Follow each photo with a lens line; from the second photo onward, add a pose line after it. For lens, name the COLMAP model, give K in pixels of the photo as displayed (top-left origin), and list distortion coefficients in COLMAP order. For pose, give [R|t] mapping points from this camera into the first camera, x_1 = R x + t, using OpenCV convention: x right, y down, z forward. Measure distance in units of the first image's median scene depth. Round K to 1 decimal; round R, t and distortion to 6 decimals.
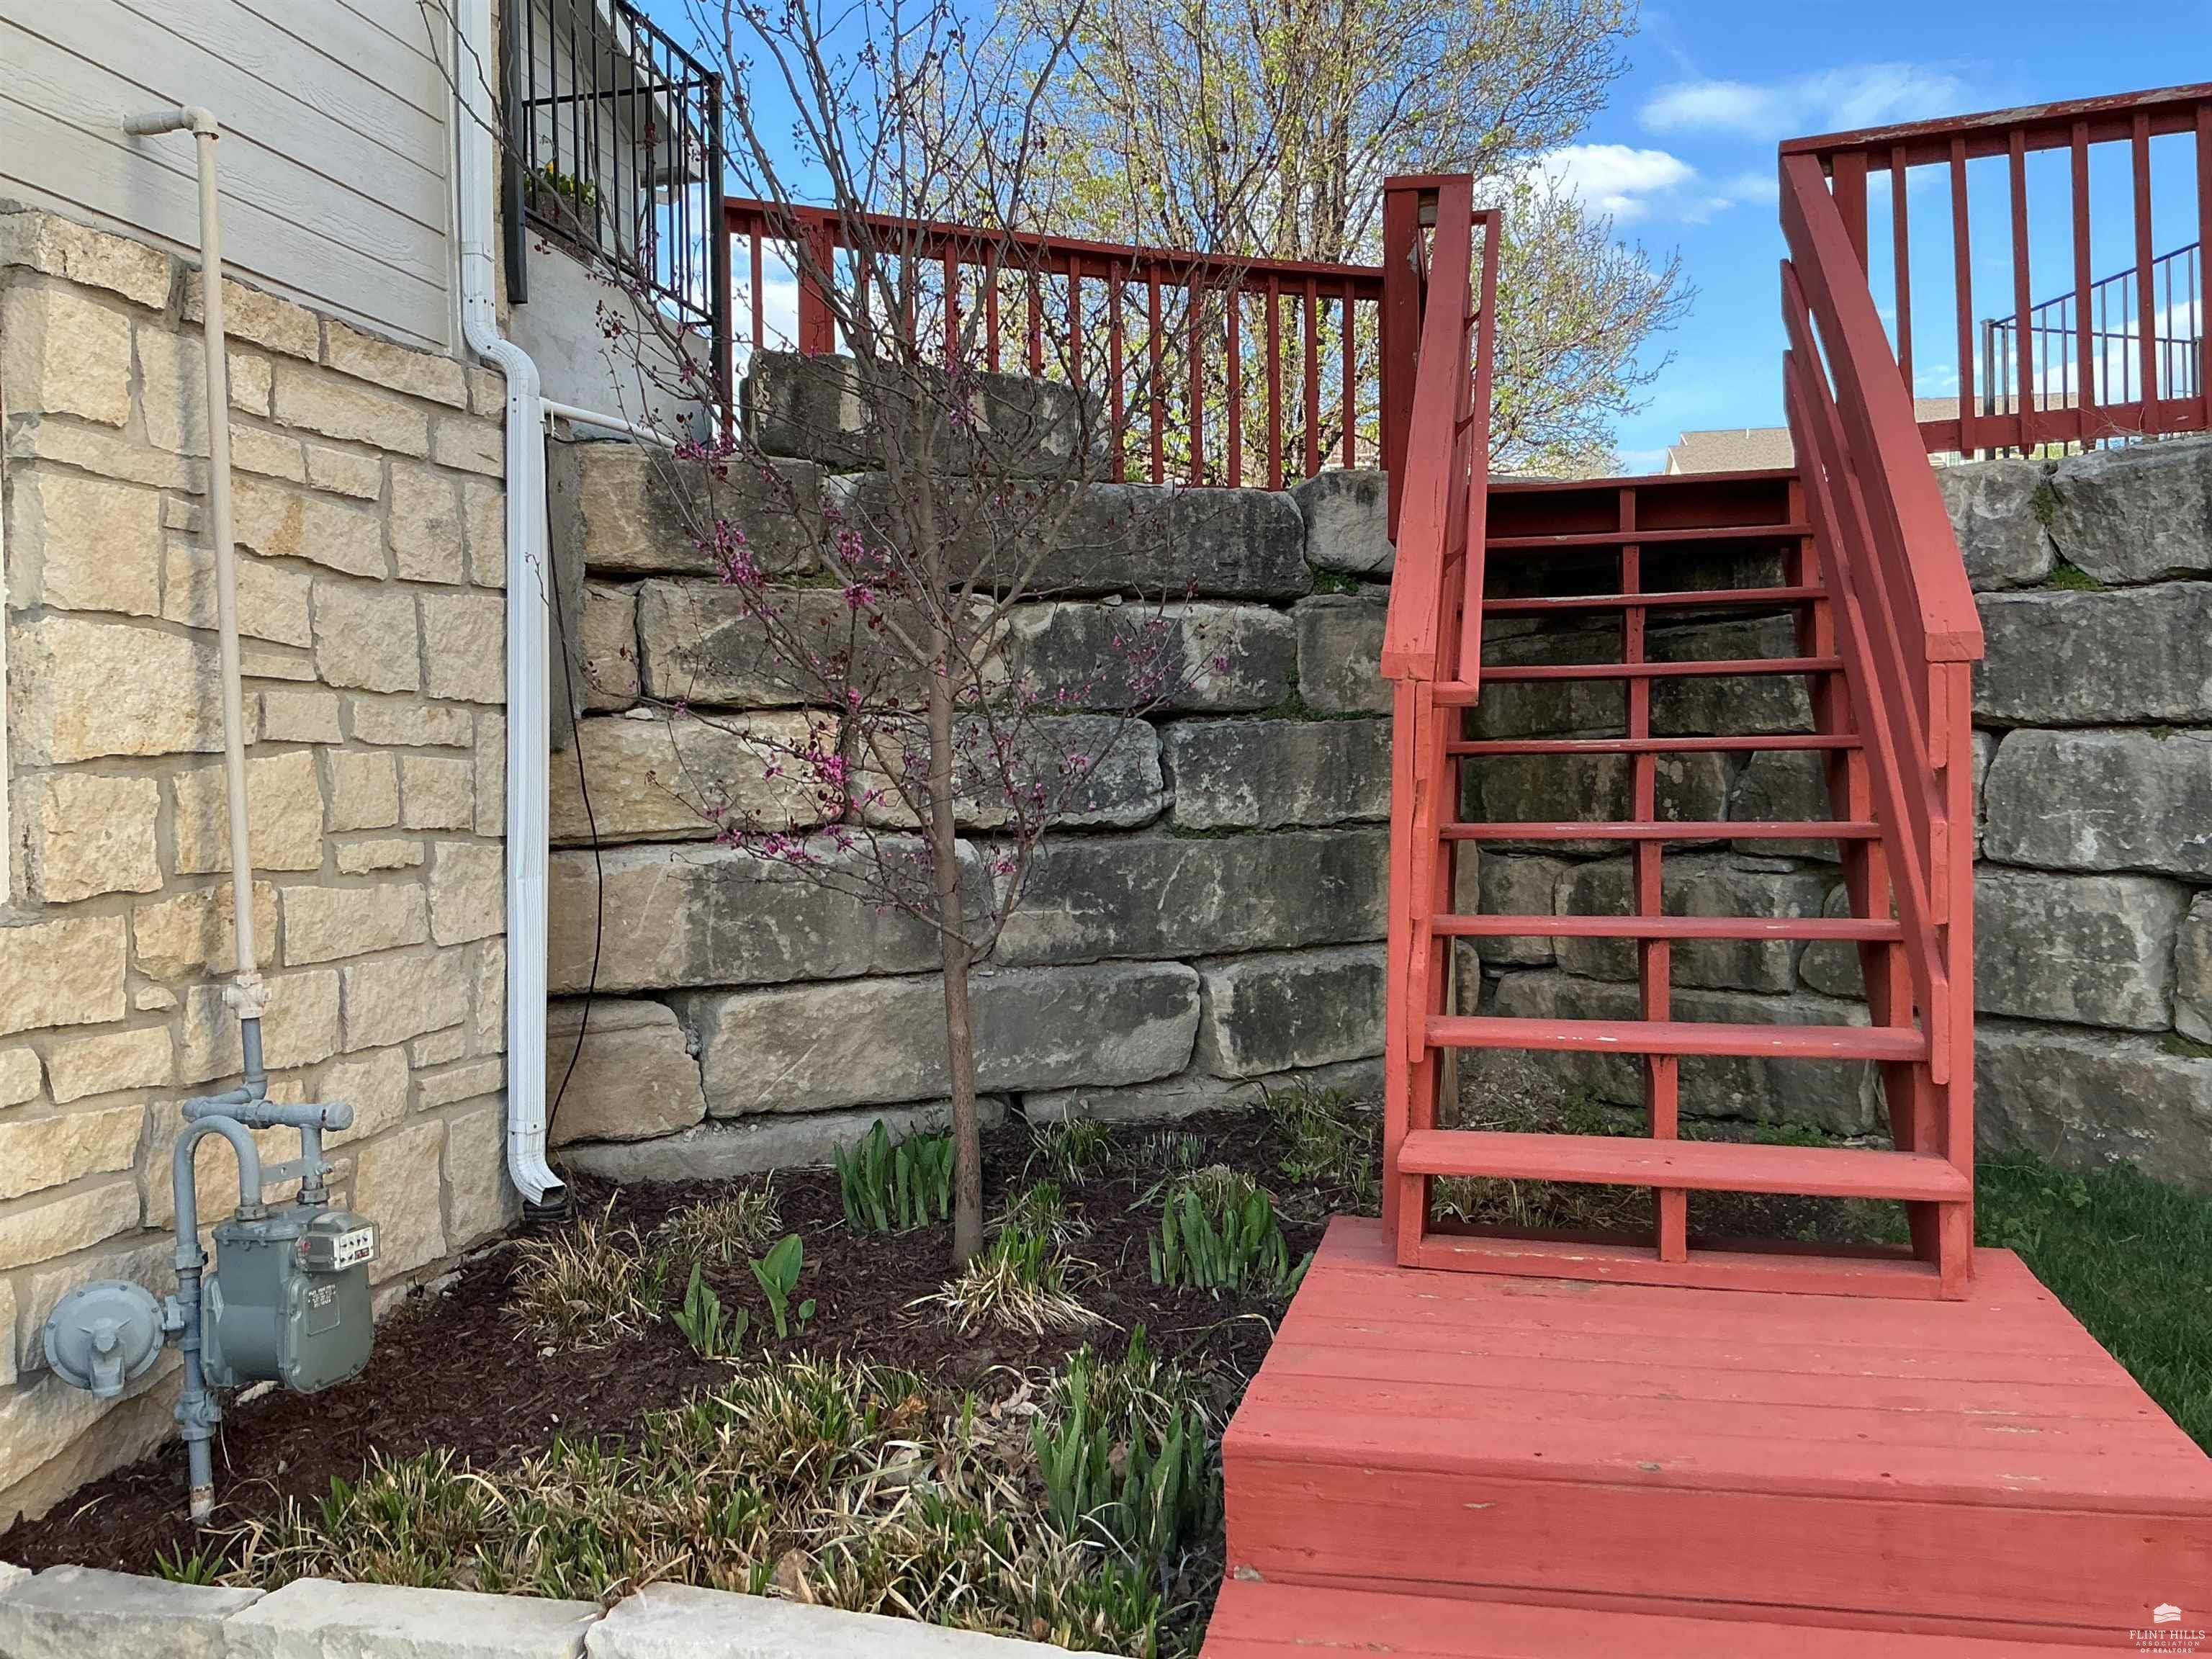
lens RADIAL K [[1846.6, 0, 1064.8], [0, 1846.6, 819.3], [0, 0, 1]] dist [0.084764, -0.139550]
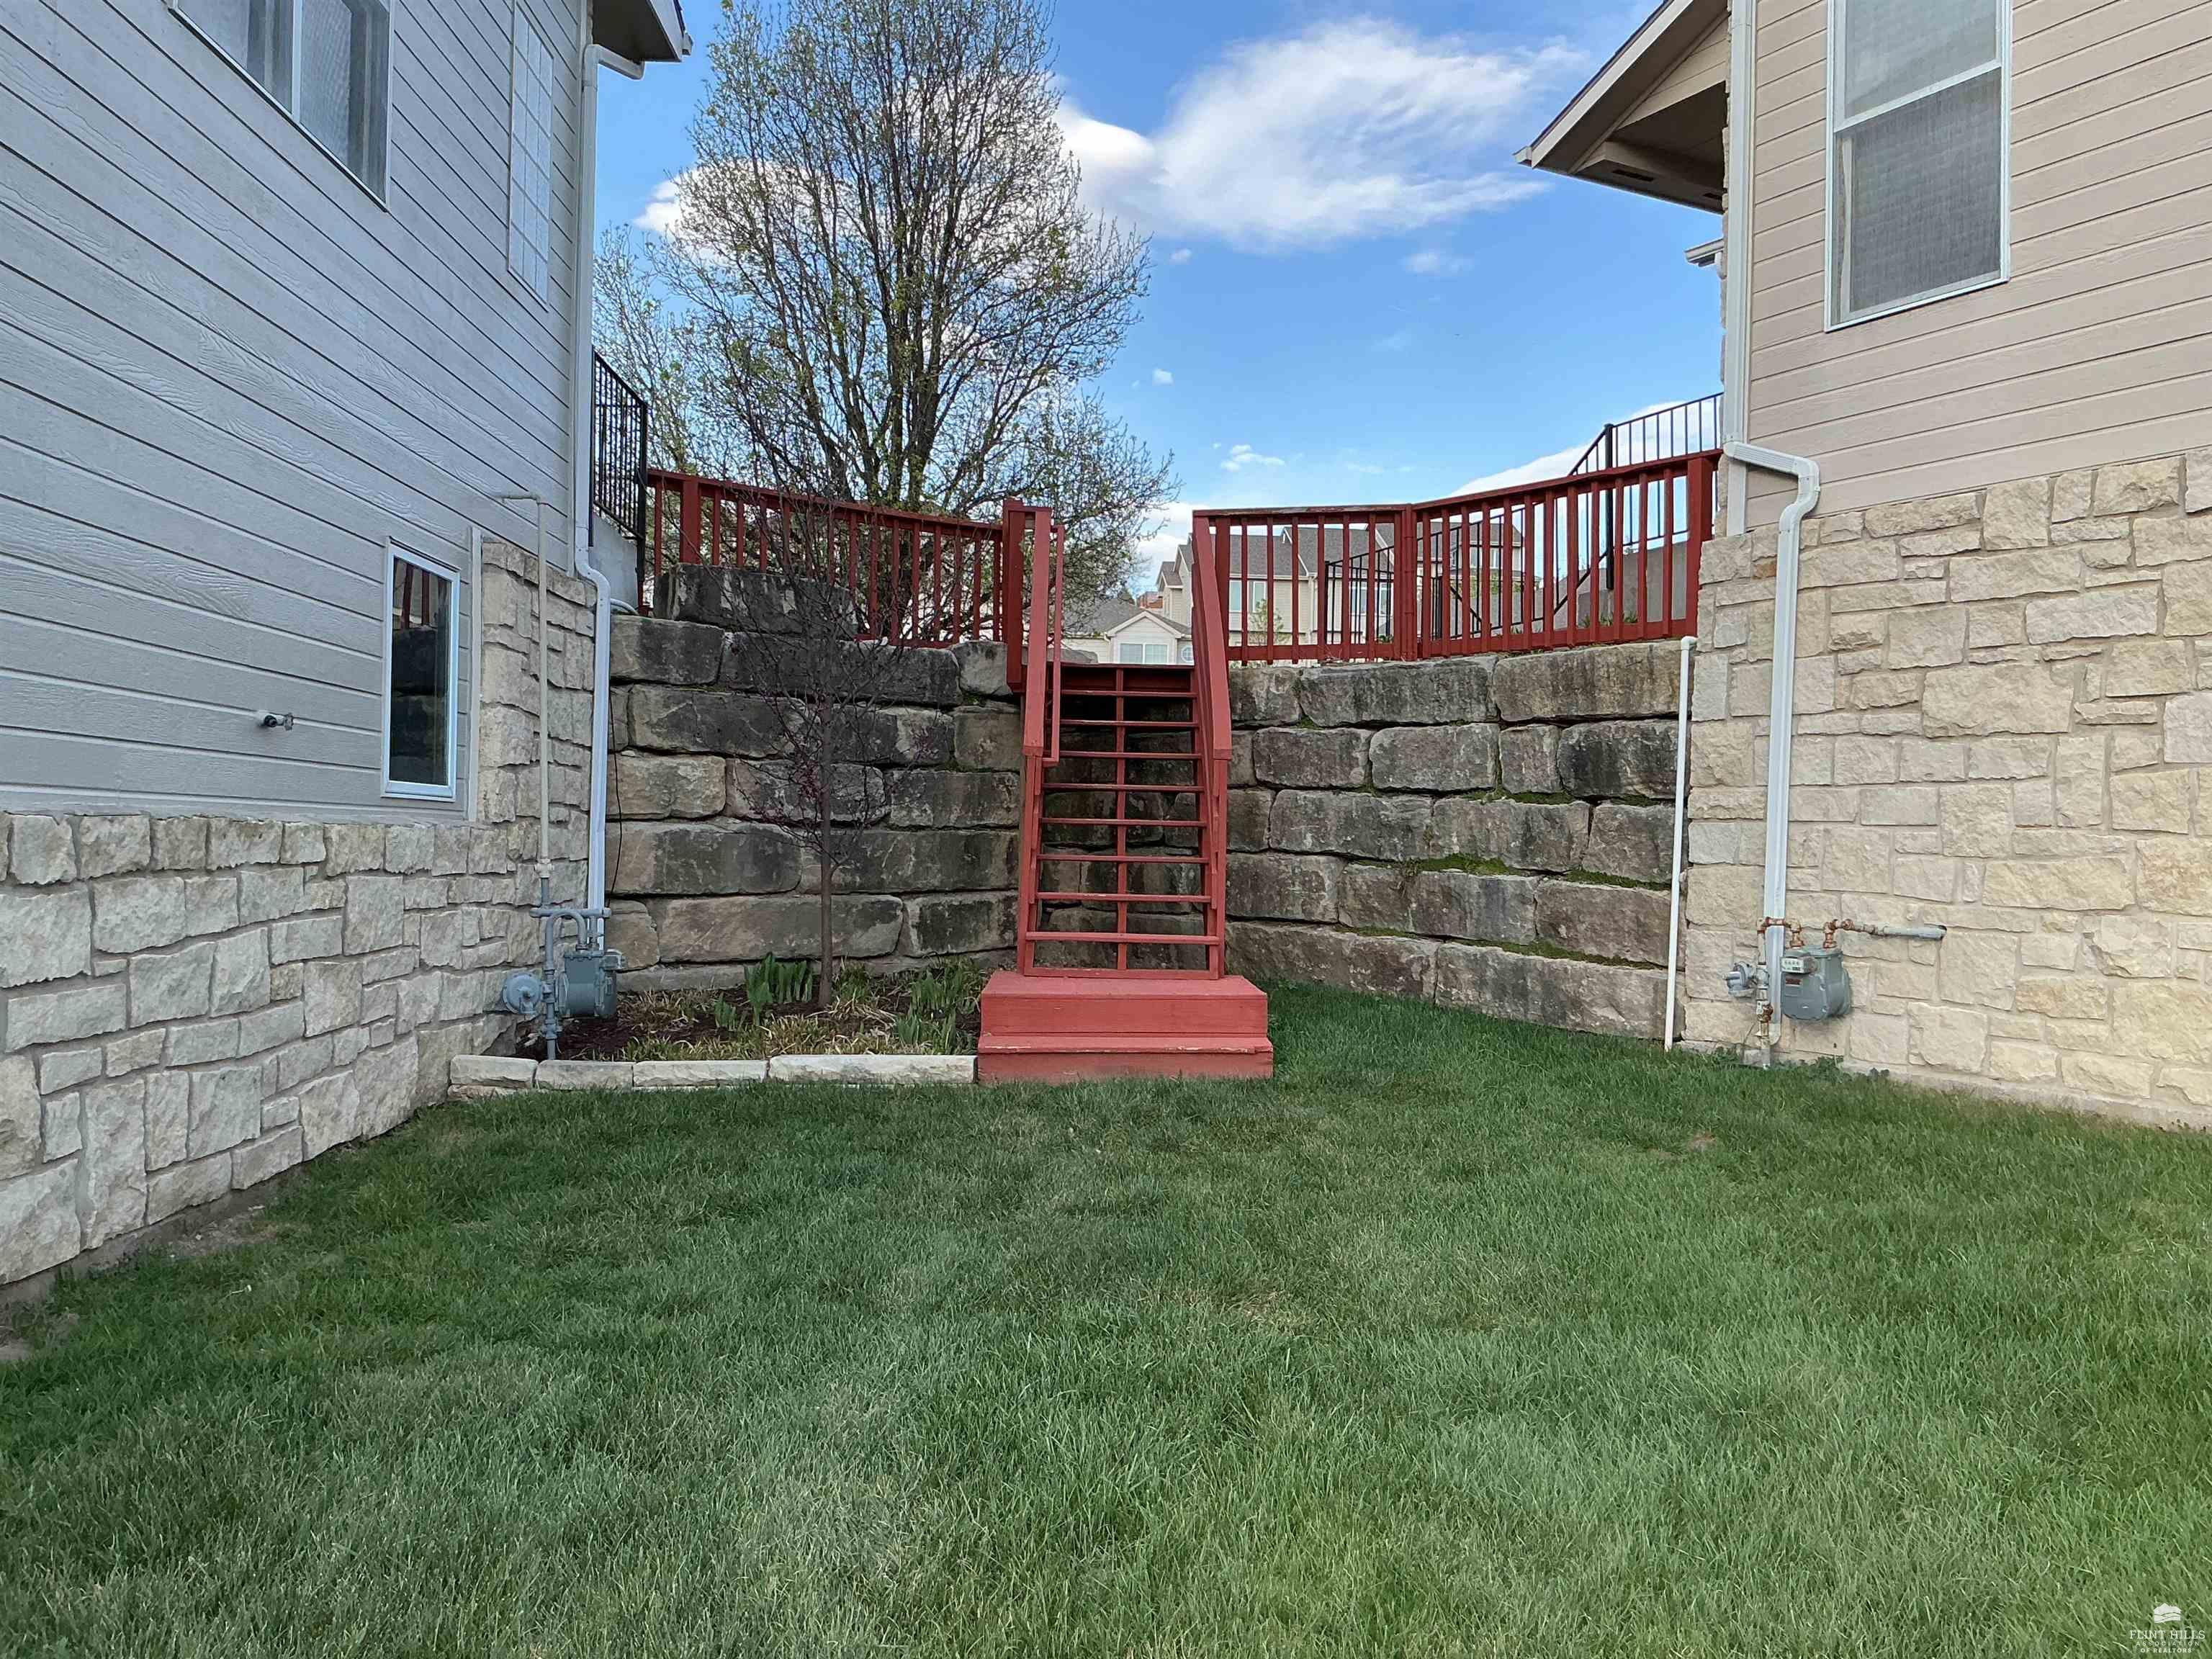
lens RADIAL K [[1846.6, 0, 1106.4], [0, 1846.6, 825.3], [0, 0, 1]] dist [0.084764, -0.139550]
pose [[0.961391, 0.035032, 0.272948, -0.275723], [-0.027510, 0.999130, -0.031338, 0.065374], [-0.273808, 0.022619, 0.961518, -0.995674]]
